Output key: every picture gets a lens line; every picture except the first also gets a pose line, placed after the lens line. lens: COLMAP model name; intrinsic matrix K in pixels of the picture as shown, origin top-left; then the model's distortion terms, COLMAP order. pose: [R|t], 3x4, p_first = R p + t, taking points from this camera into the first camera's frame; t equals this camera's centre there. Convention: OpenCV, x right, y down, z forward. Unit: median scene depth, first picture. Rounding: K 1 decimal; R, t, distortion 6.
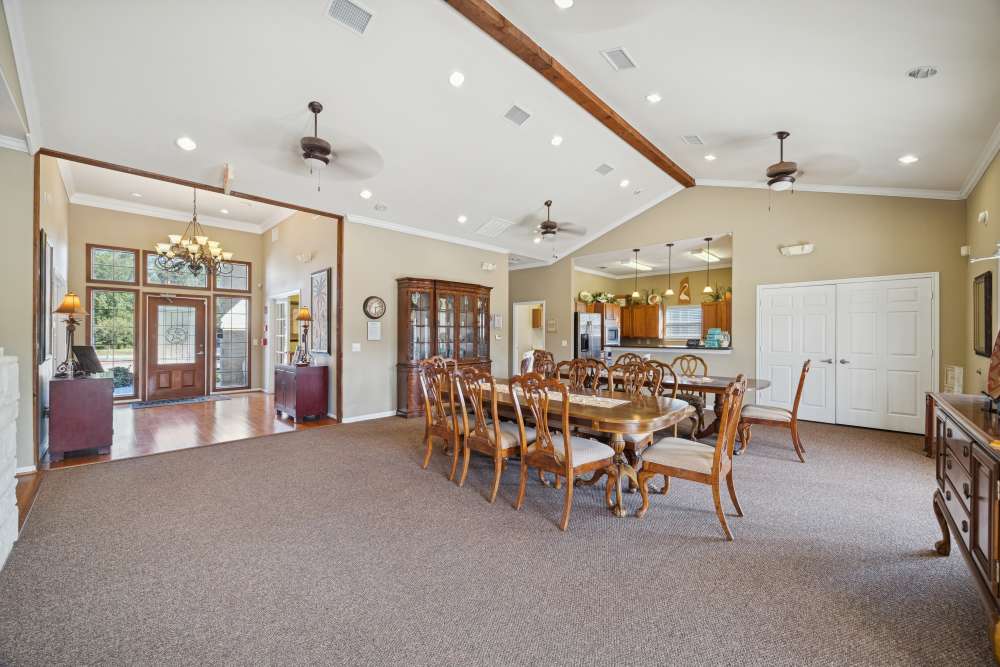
lens RADIAL K [[387.3, 0, 494.3], [0, 387.3, 336.1], [0, 0, 1]] dist [0.000460, -0.000011]
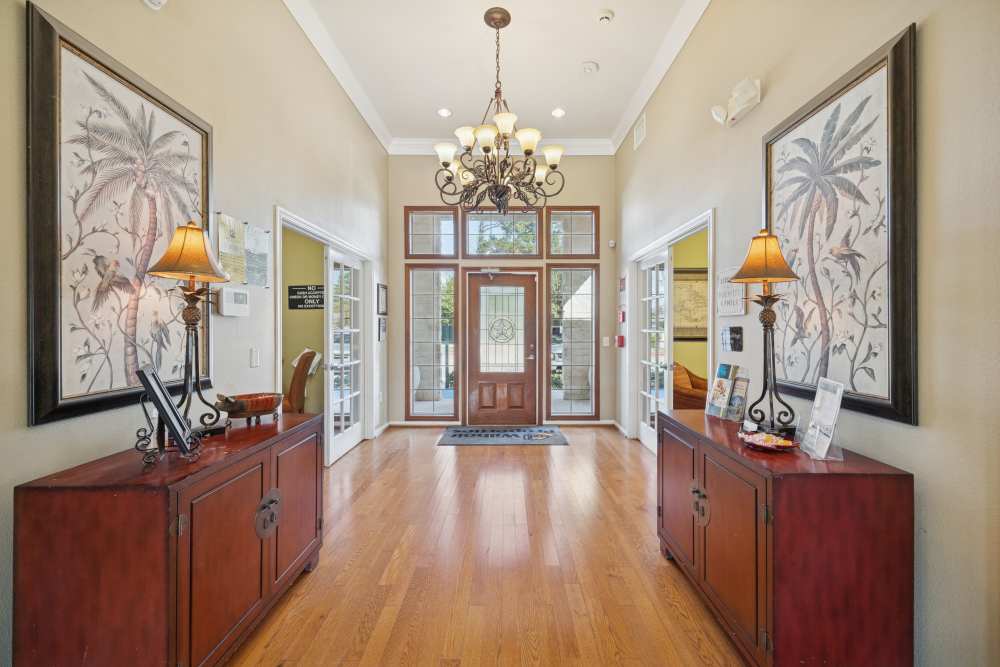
lens RADIAL K [[387.3, 0, 497.6], [0, 387.3, 329.4], [0, 0, 1]] dist [0.000460, -0.000011]
pose [[0.684637, -0.002873, -0.728879, -0.325965], [0.002679, 0.999995, -0.001425, -0.001680], [0.728879, -0.000977, 0.684641, 0.517951]]
